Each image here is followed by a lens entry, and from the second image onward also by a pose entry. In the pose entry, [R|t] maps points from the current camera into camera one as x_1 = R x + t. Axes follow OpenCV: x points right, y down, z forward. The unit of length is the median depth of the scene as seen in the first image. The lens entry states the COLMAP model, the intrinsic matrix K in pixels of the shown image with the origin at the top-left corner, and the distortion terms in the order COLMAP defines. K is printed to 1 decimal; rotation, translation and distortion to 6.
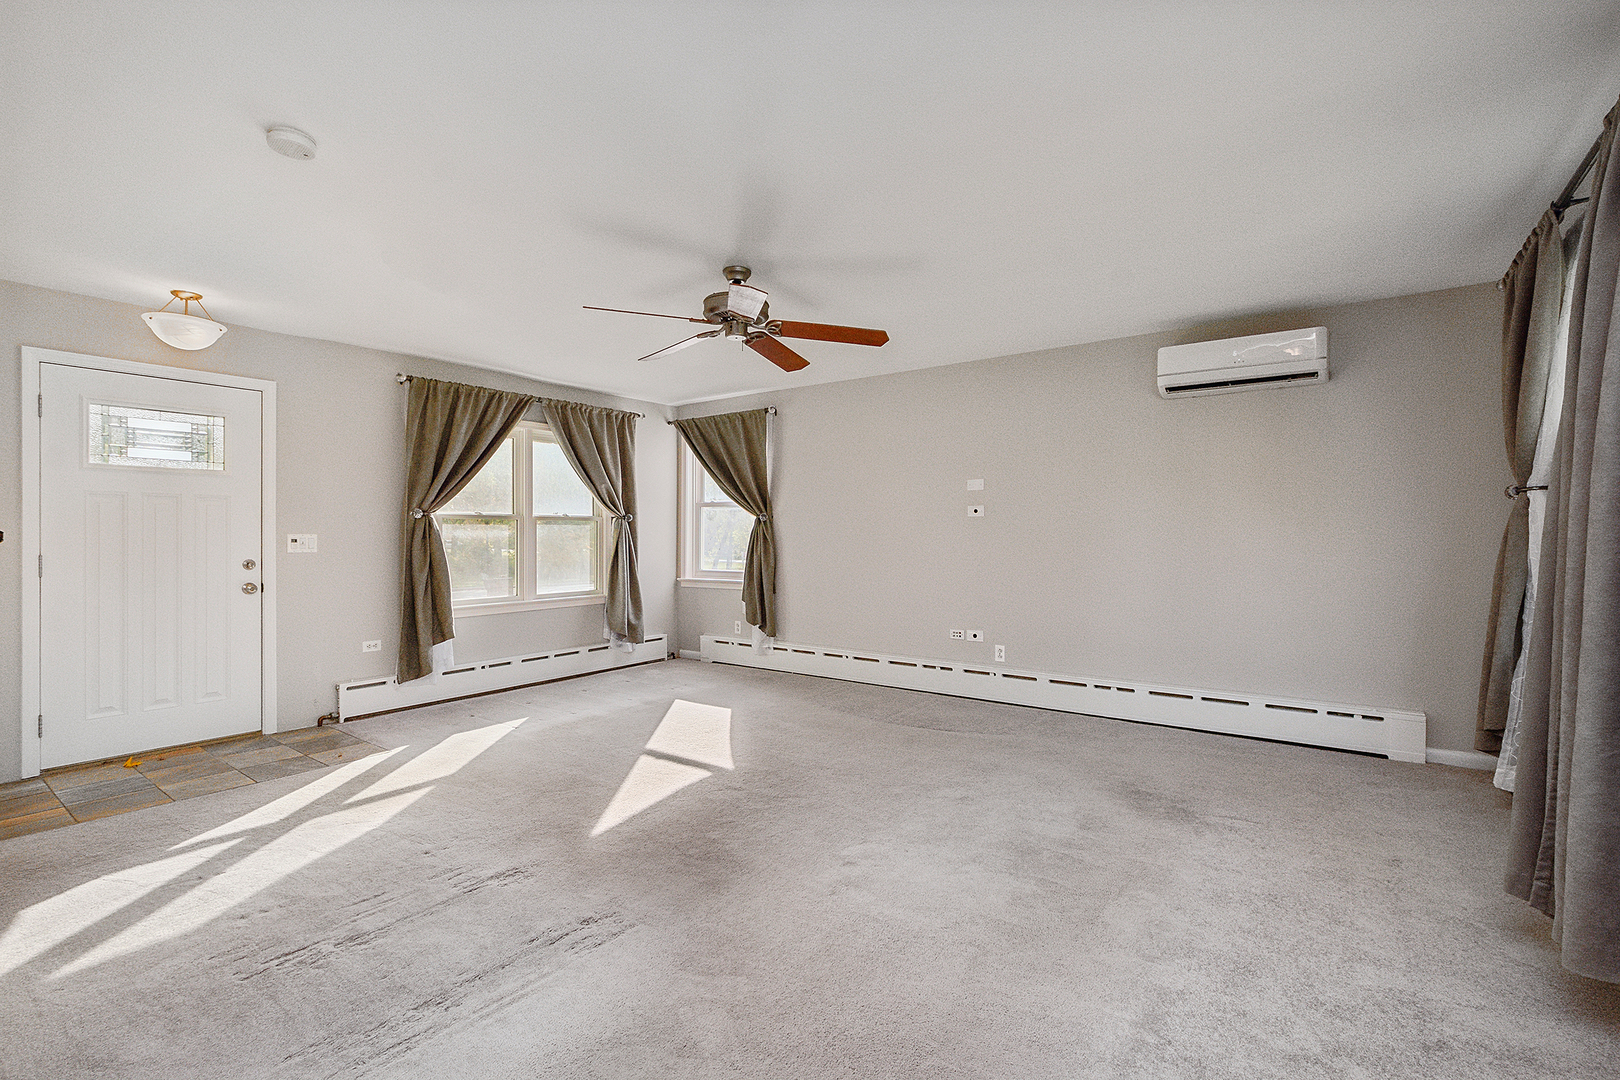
lens RADIAL K [[721.9, 0, 805.9], [0, 721.9, 535.4], [0, 0, 1]] dist [-0.000976, 0.000059]
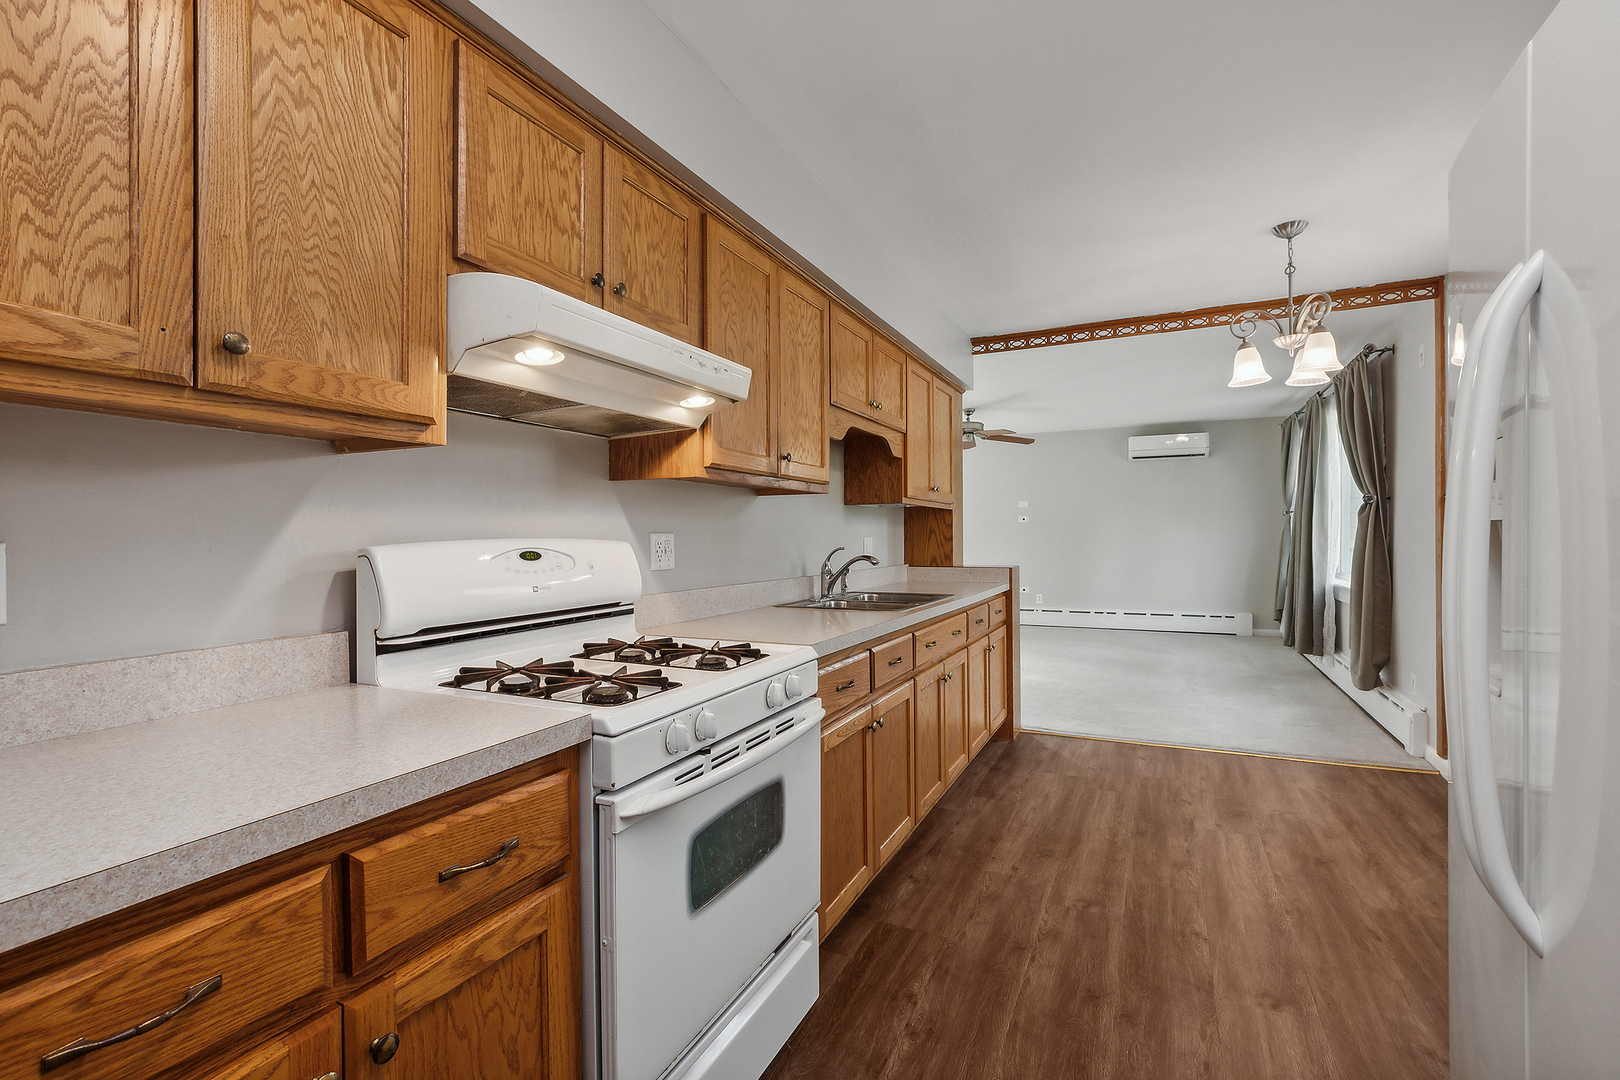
lens RADIAL K [[721.9, 0, 805.9], [0, 721.9, 535.4], [0, 0, 1]] dist [-0.000976, 0.000059]
pose [[0.982986, -0.004947, 0.183614, -0.663285], [0.004630, 0.999987, 0.002155, -0.000438], [-0.183622, -0.001269, 0.982996, -0.690296]]
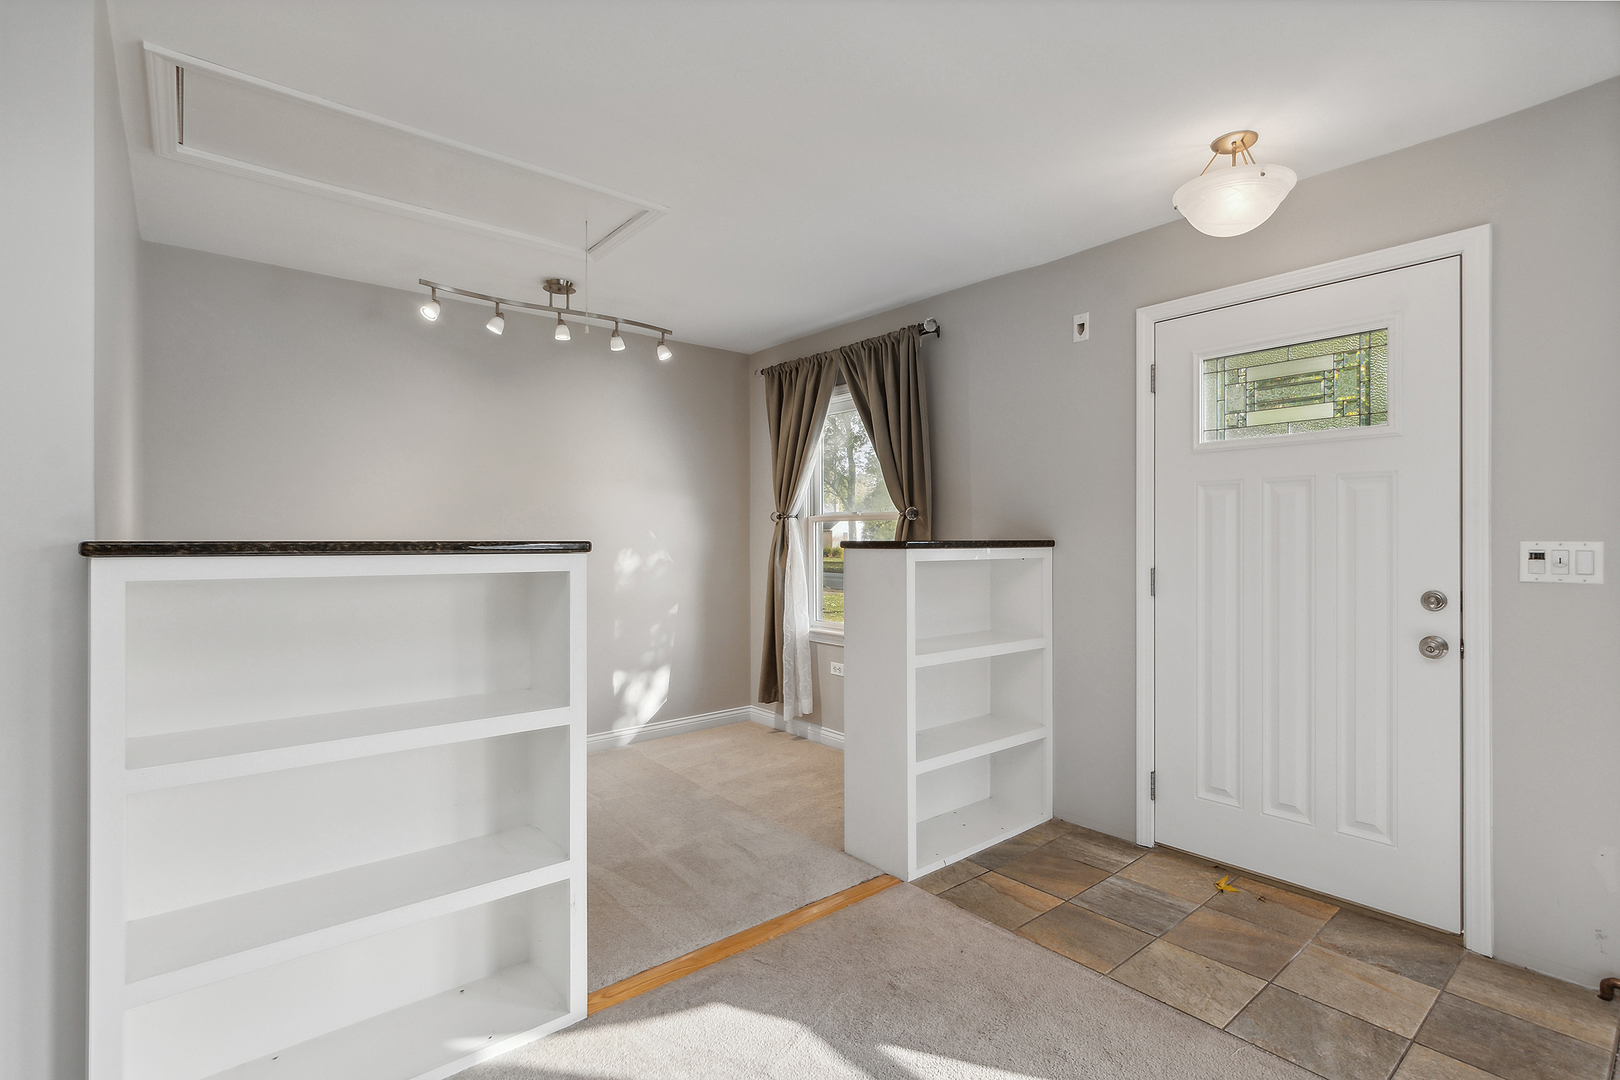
lens RADIAL K [[757.2, 0, 810.0], [0, 757.2, 540.0], [0, 0, 1]] dist [-0.000589, 0.000215]
pose [[-0.234929, -0.000326, -0.972013, -0.126038], [0.000350, 1.000000, -0.000420, -0.002257], [0.972013, -0.000439, -0.234928, 0.610787]]
